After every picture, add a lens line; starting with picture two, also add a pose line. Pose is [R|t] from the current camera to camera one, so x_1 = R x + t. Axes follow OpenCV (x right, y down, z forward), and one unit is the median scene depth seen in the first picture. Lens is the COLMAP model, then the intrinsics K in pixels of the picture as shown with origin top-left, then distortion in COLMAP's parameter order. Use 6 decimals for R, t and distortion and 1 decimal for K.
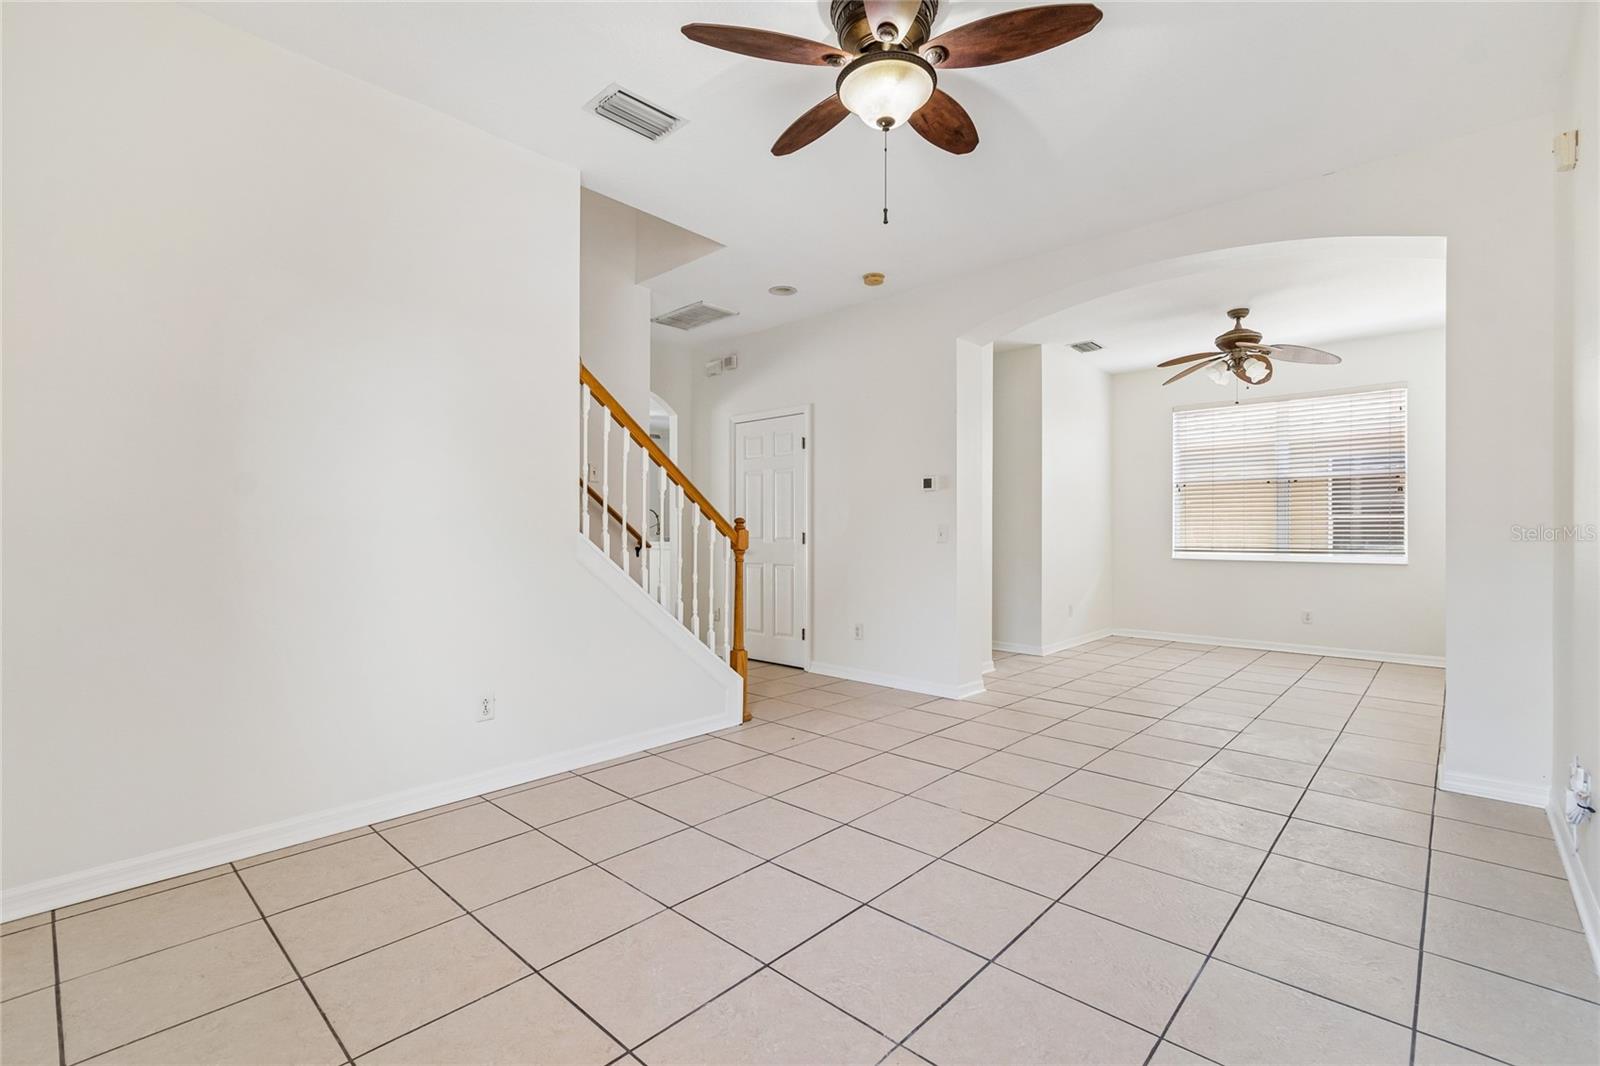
lens RADIAL K [[713.2, 0, 795.3], [0, 713.2, 531.9], [0, 0, 1]] dist [0.006563, -0.003187]
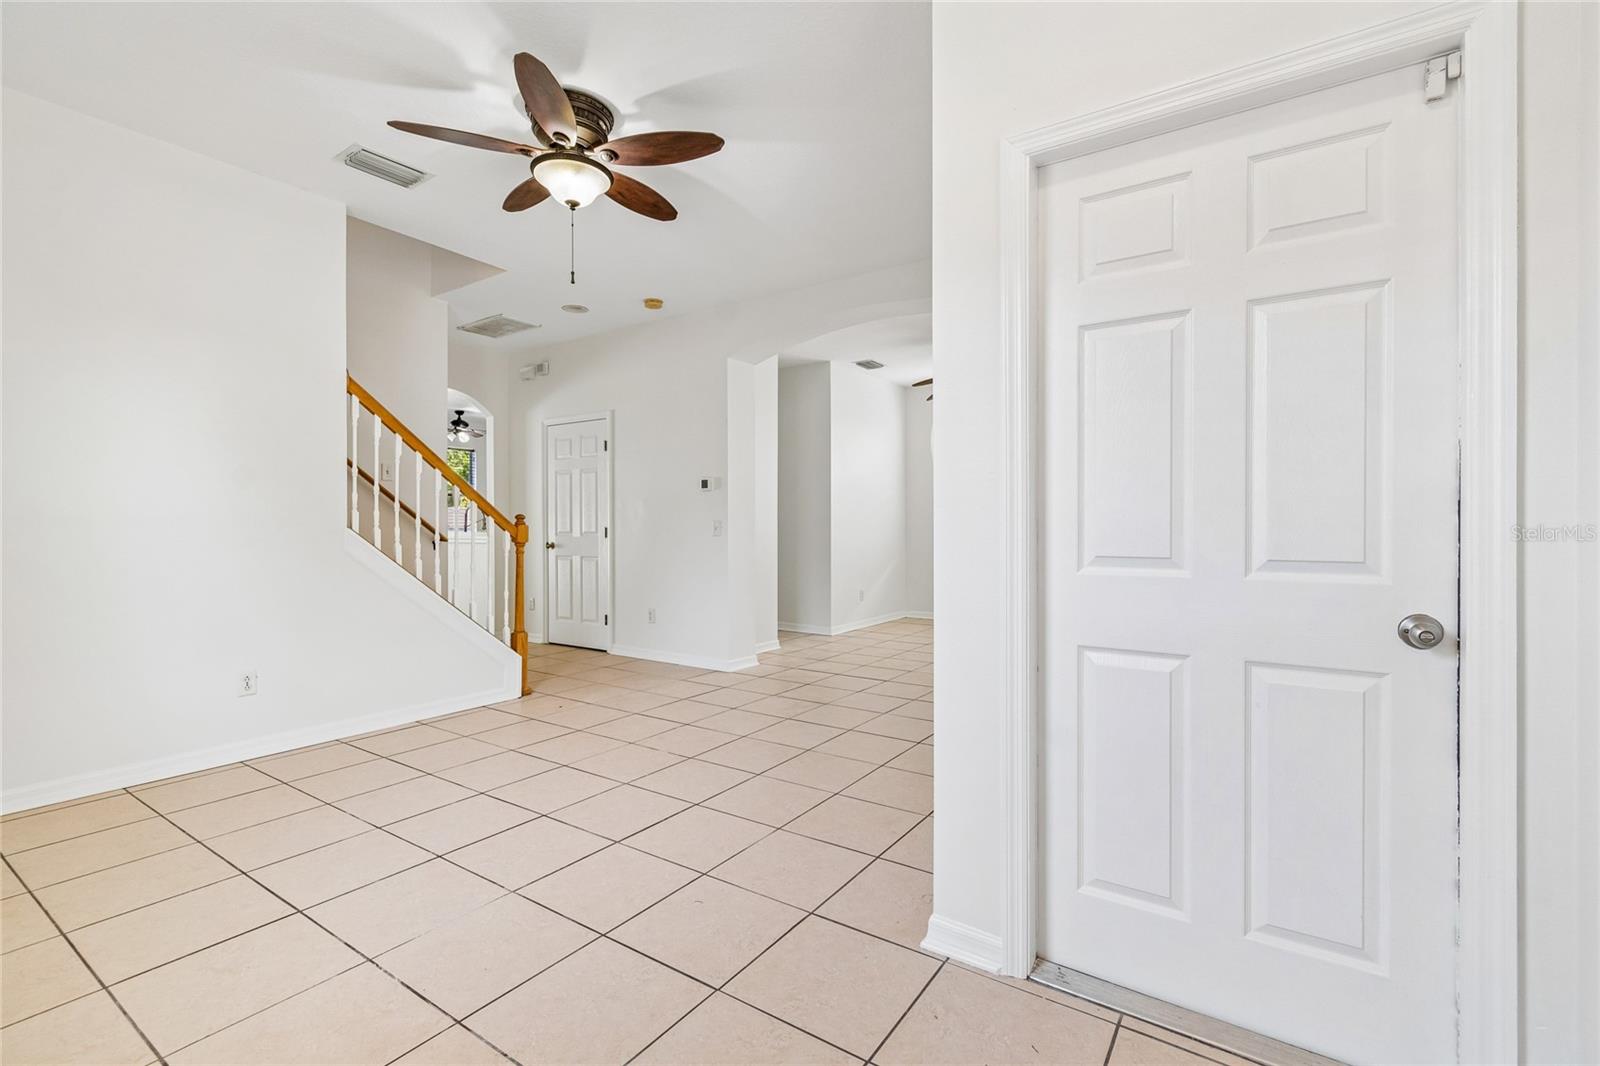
lens RADIAL K [[713.2, 0, 797.8], [0, 713.2, 533.6], [0, 0, 1]] dist [0.006563, -0.003187]
pose [[0.988809, -0.001178, 0.149182, 0.171161], [-0.000659, 0.999925, 0.012263, -0.003558], [-0.149185, -0.012224, 0.988734, -0.161339]]
